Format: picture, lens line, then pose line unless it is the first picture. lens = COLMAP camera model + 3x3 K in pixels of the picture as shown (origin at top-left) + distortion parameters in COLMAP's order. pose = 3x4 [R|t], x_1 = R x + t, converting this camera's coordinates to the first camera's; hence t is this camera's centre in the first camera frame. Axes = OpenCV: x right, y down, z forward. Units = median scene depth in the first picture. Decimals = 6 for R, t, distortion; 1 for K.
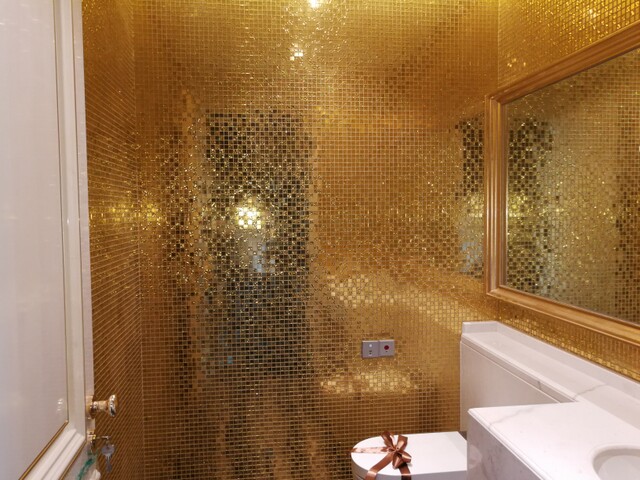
lens RADIAL K [[513.8, 0, 320.0], [0, 513.8, 237.8], [0, 0, 1]] dist [-0.046992, 0.040282]
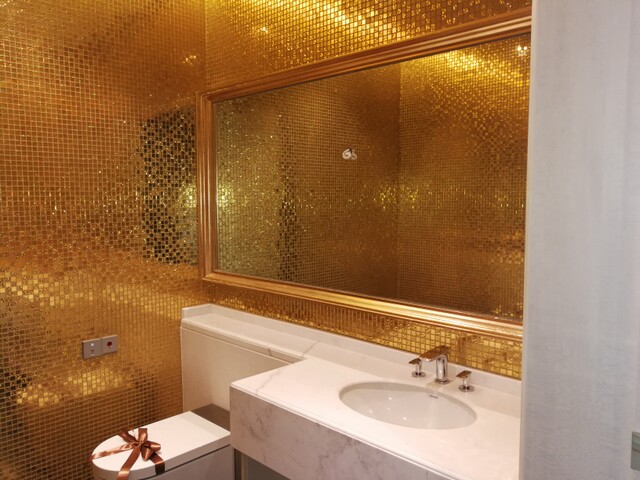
lens RADIAL K [[513.8, 0, 320.0], [0, 513.8, 240.7], [0, 0, 1]] dist [-0.046992, 0.040282]
pose [[0.777056, -0.044976, 0.627822, -0.156388], [0.024676, 0.998854, 0.041015, -0.008757], [-0.628948, -0.016379, 0.777275, 0.013036]]
